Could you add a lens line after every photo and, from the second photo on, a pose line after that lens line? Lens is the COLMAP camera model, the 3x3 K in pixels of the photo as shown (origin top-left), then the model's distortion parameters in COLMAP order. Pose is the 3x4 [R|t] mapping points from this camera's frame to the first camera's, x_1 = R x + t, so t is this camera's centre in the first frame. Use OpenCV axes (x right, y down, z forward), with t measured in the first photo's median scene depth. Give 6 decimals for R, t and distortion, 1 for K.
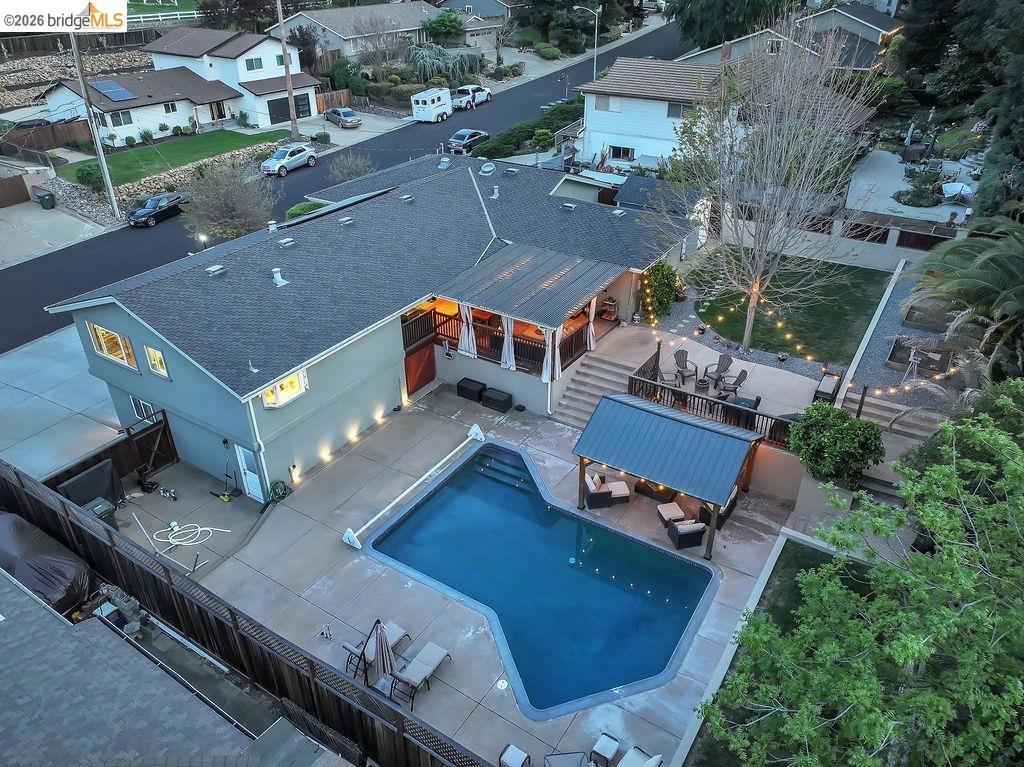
lens RADIAL K [[735.6, 0, 512.0], [0, 735.6, 383.5], [0, 0, 1]] dist [0.016130, -0.002651]
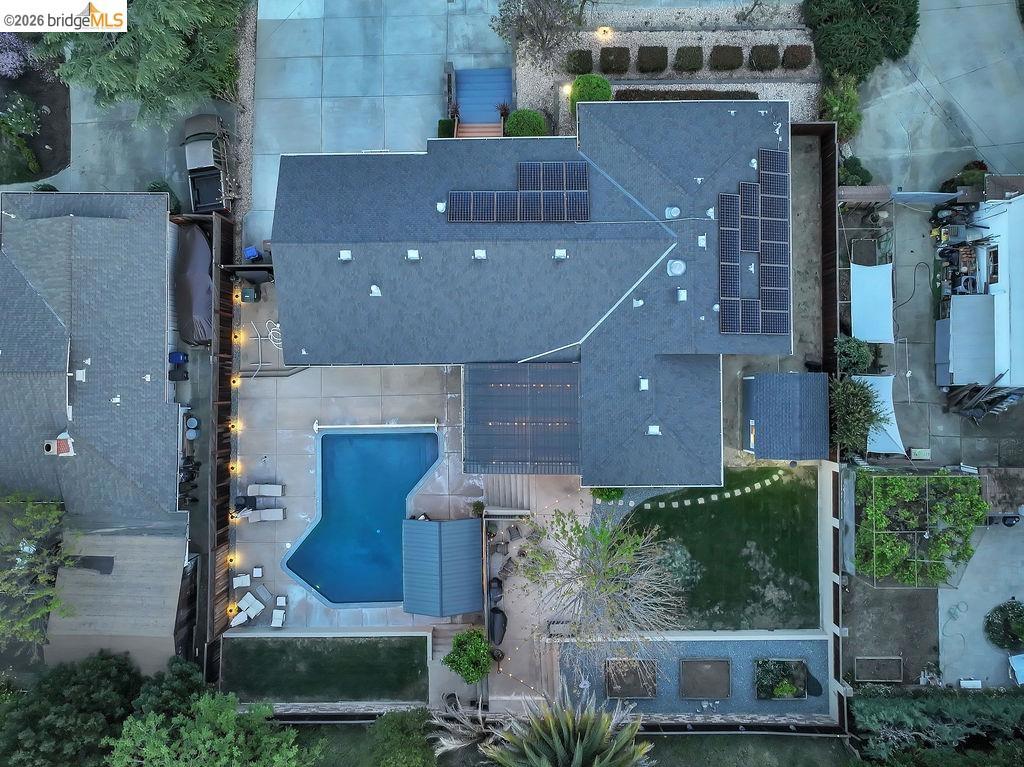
lens RADIAL K [[735.6, 0, 512.0], [0, 735.6, 383.5], [0, 0, 1]] dist [0.016130, -0.002651]
pose [[0.549581, 0.835434, -0.003412, -0.027993], [-0.422069, 0.281173, 0.861858, -1.249625], [0.720984, -0.472221, 0.507138, 0.378251]]
